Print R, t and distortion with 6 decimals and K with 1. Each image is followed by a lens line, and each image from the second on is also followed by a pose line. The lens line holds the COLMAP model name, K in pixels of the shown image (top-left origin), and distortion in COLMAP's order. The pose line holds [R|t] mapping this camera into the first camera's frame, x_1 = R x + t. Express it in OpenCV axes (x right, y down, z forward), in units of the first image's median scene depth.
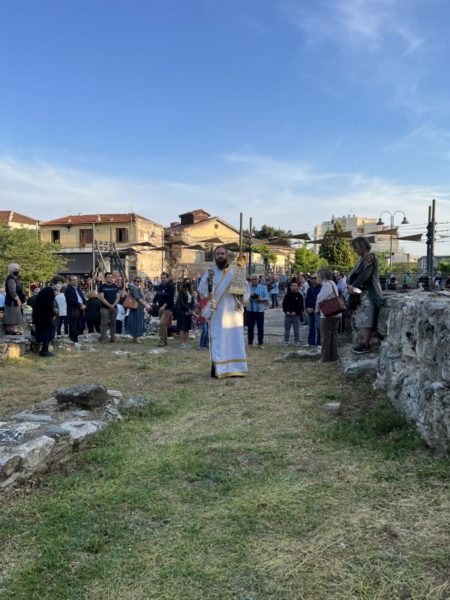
lens RADIAL K [[442.0, 0, 226.4], [0, 442.0, 274.3], [0, 0, 1]] dist [0.038004, -0.056477]
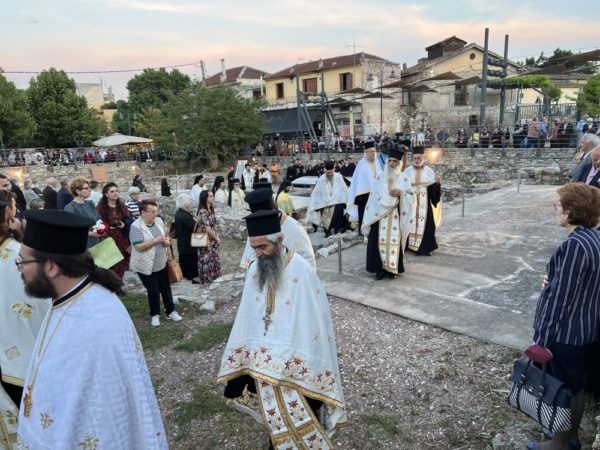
lens RADIAL K [[446.9, 0, 300.6], [0, 446.9, 223.7], [0, 0, 1]] dist [0.052267, -0.059492]
pose [[0.907984, 0.036512, -0.417411, 0.049419], [0.056037, 0.976666, 0.207327, -0.007183], [0.415241, -0.211640, 0.884751, 0.156713]]
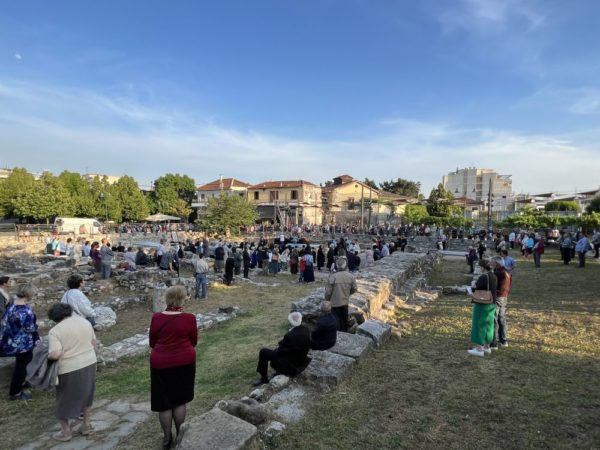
lens RADIAL K [[311.6, 0, 300.0], [0, 311.6, 225.0], [0, 0, 1]] dist [-0.029230, -0.000236]
pose [[0.968485, 0.013632, -0.248698, 0.065284], [0.000109, 0.998478, 0.055152, -0.040343], [0.249071, -0.053441, 0.967010, -0.091317]]
